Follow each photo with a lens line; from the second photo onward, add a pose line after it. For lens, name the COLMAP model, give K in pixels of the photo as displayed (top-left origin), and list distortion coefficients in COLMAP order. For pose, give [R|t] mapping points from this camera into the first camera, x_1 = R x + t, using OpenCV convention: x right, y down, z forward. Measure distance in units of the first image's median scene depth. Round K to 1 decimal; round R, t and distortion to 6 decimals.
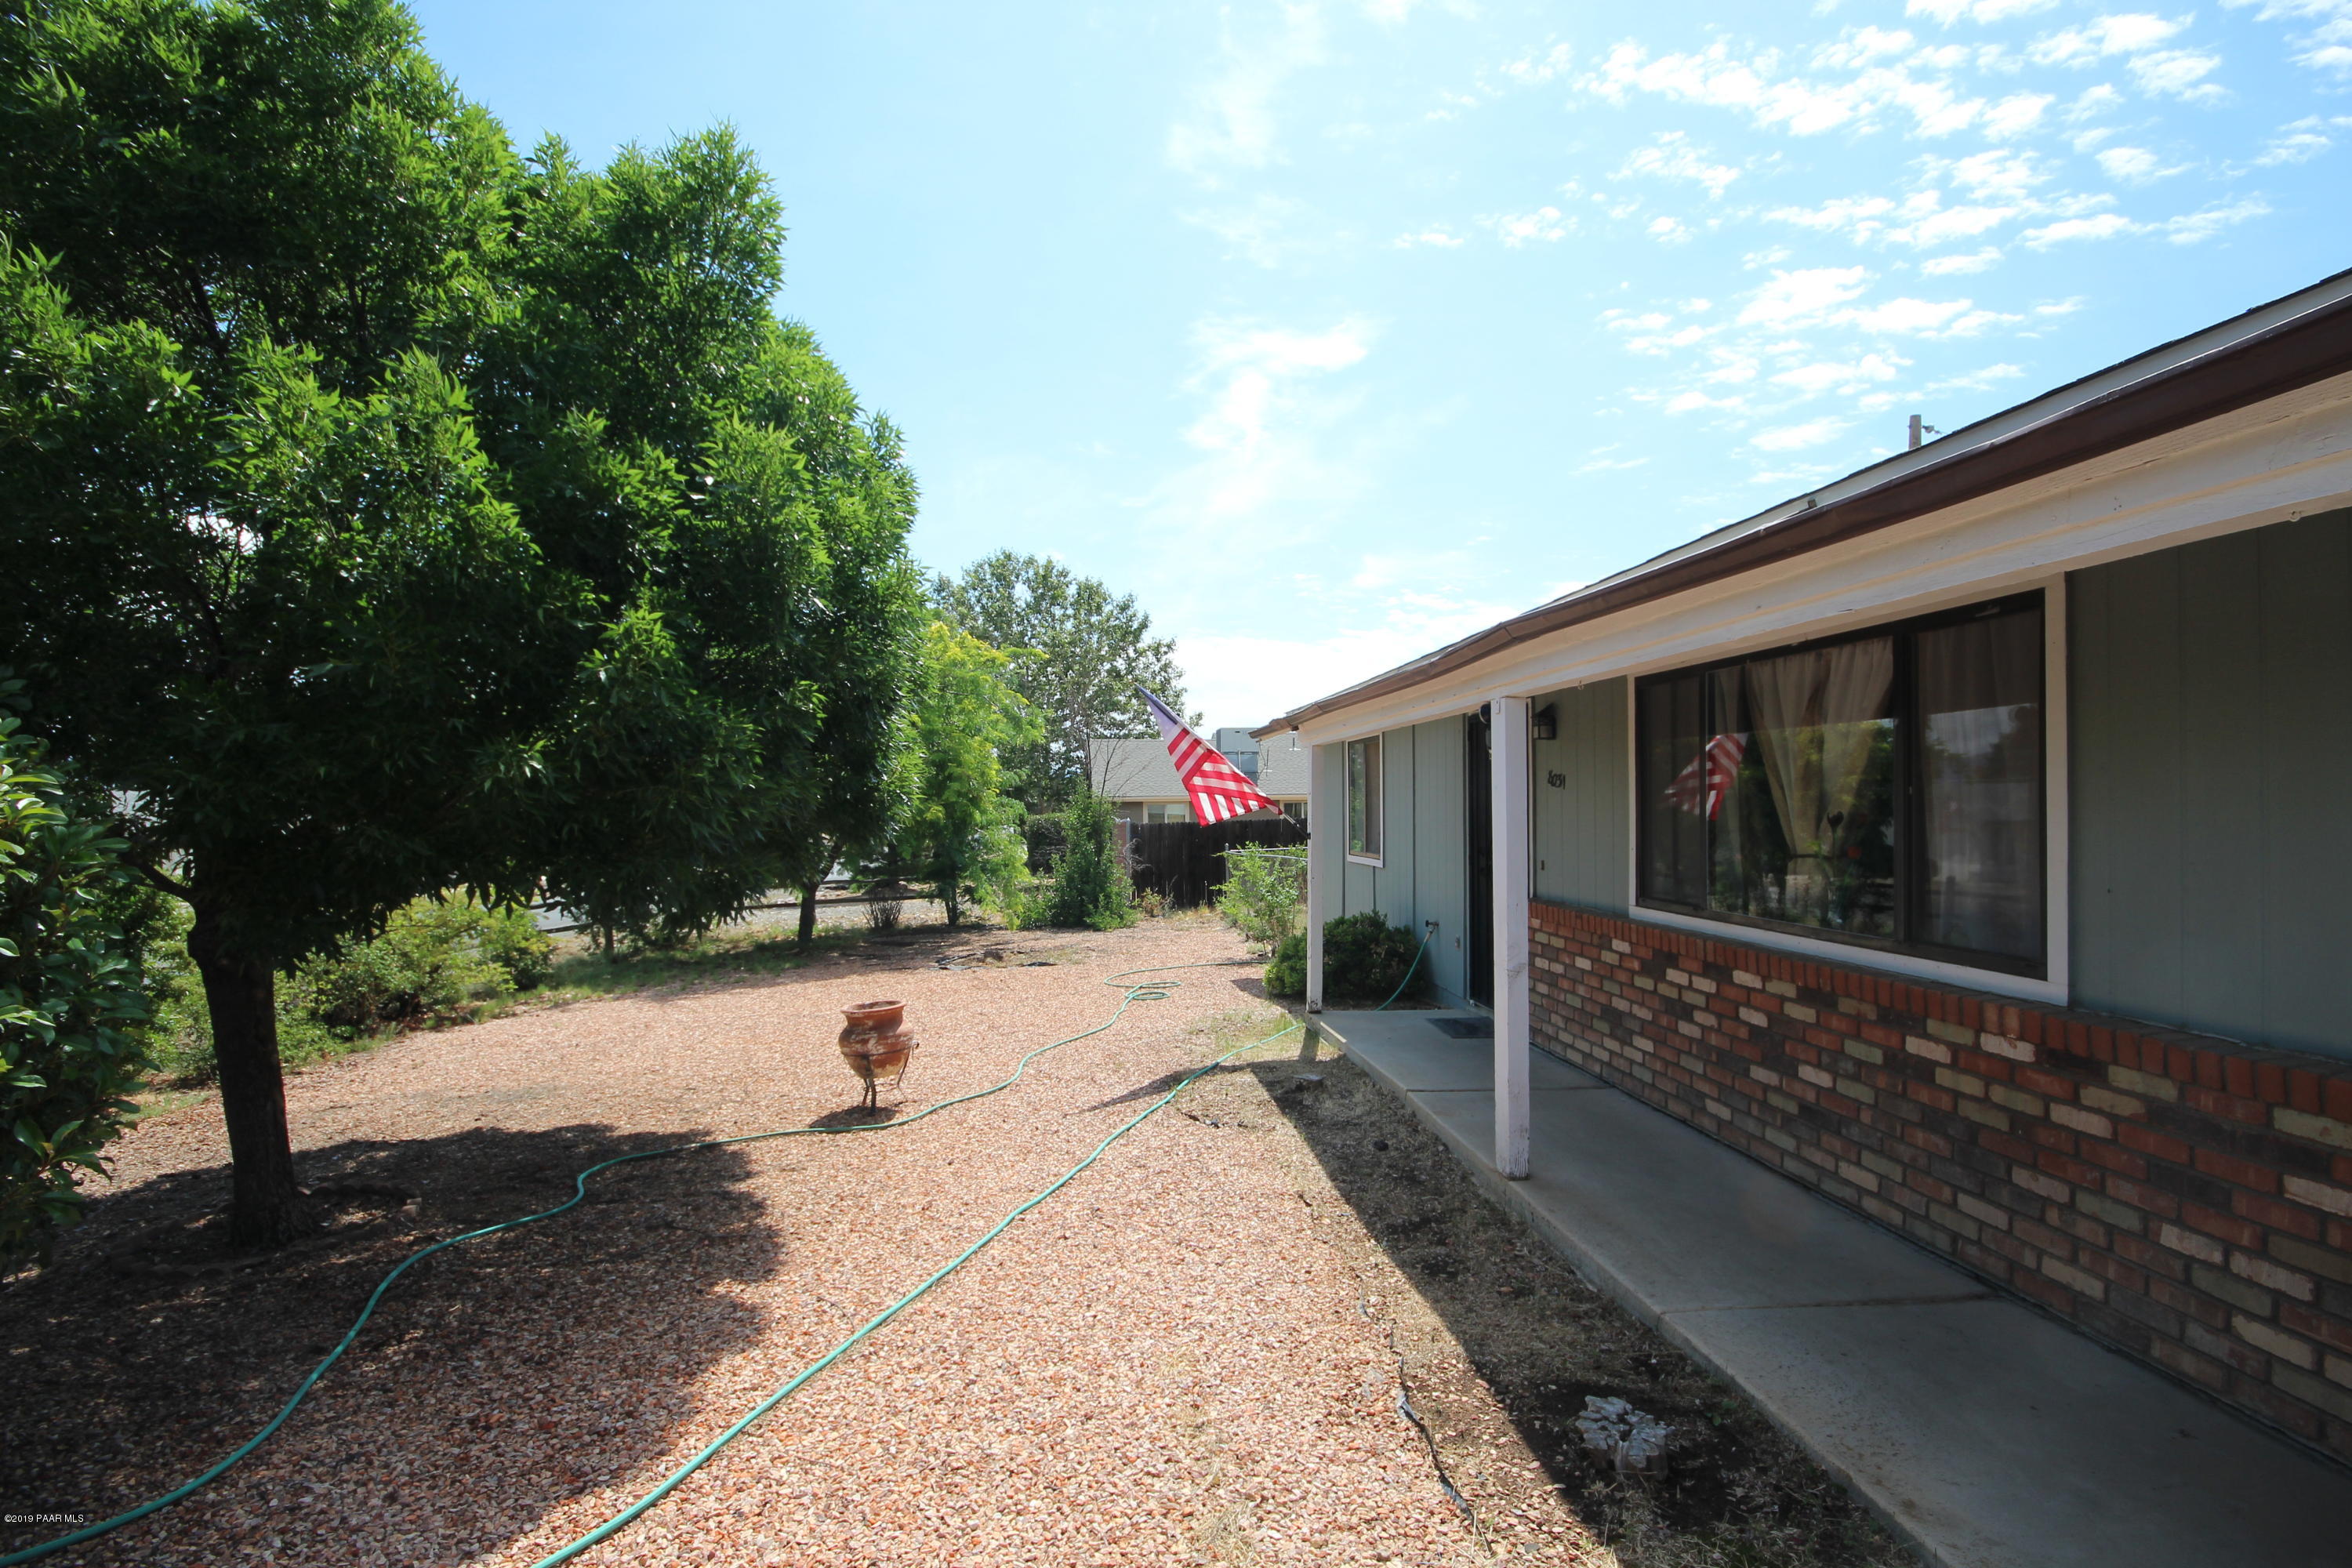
lens RADIAL K [[1087.9, 0, 1181.4], [0, 1087.9, 797.4], [0, 0, 1]] dist [0.010392, -0.012604]
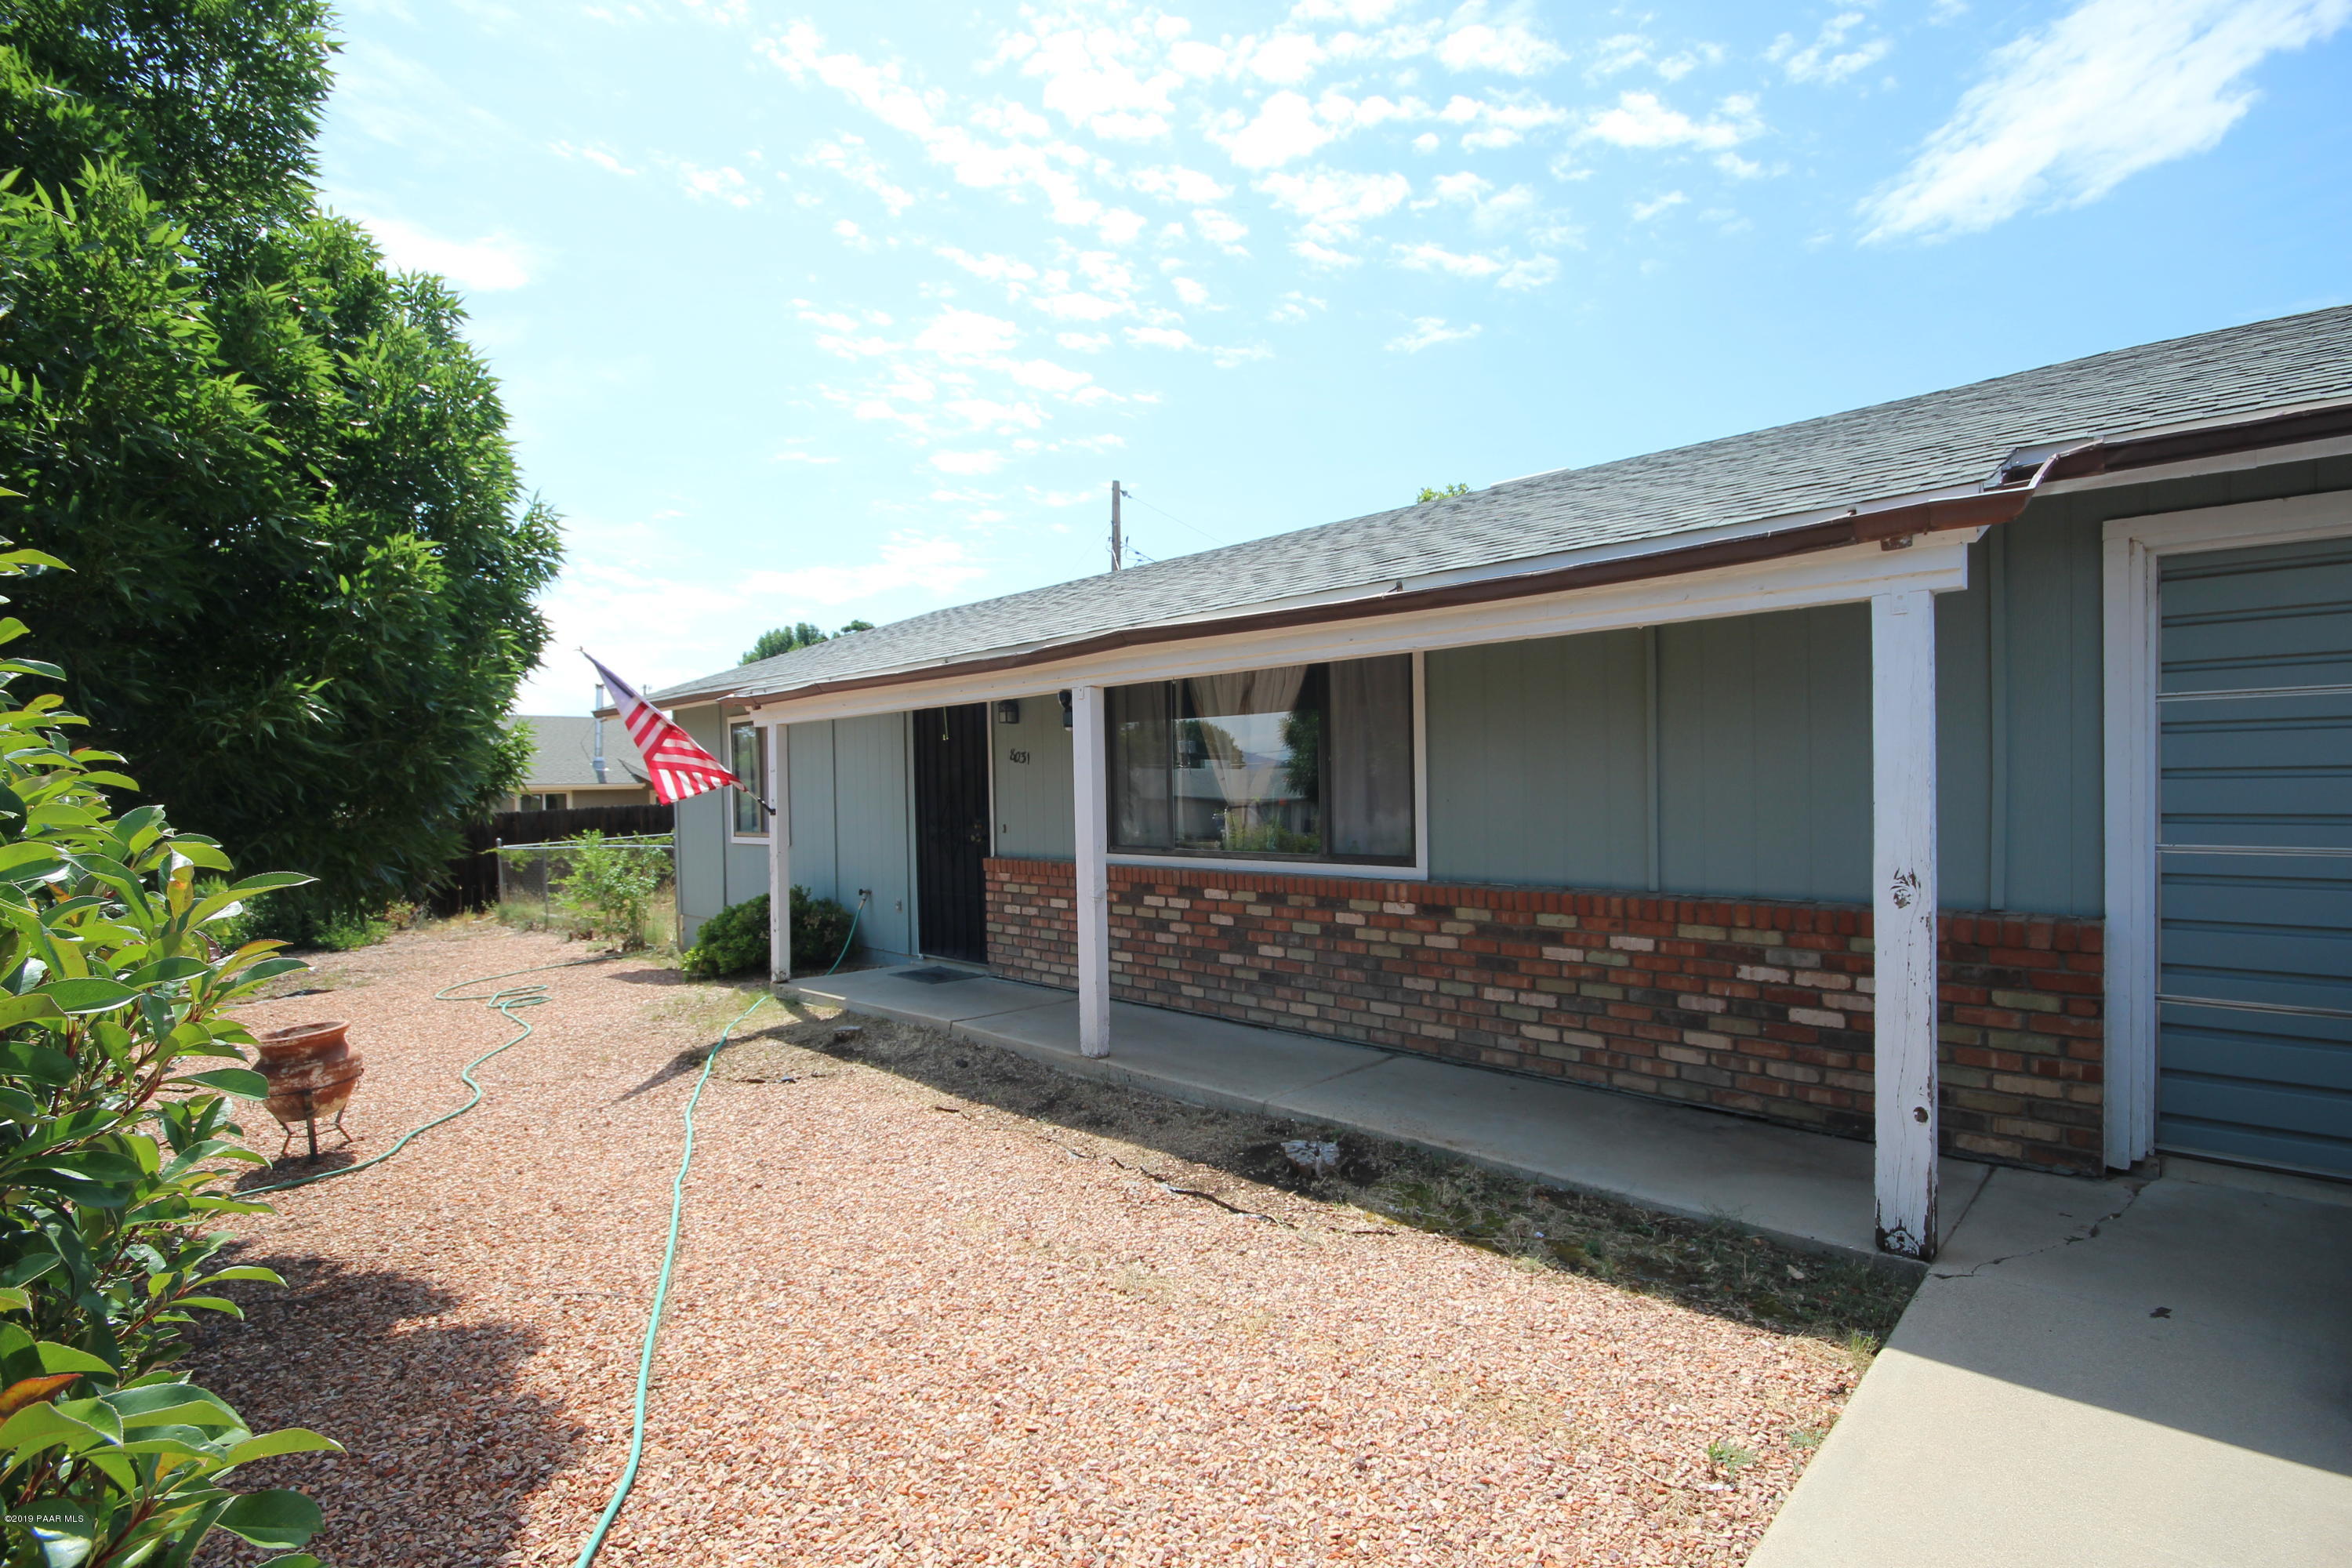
lens RADIAL K [[1092.7, 0, 1176.0], [0, 1092.7, 784.0], [0, 0, 1]] dist [-0.000764, 0.000878]
pose [[0.755251, -0.006054, 0.655408, -0.502924], [0.010173, 0.999945, -0.002486, 0.028347], [-0.655357, 0.008545, 0.755271, -0.051664]]
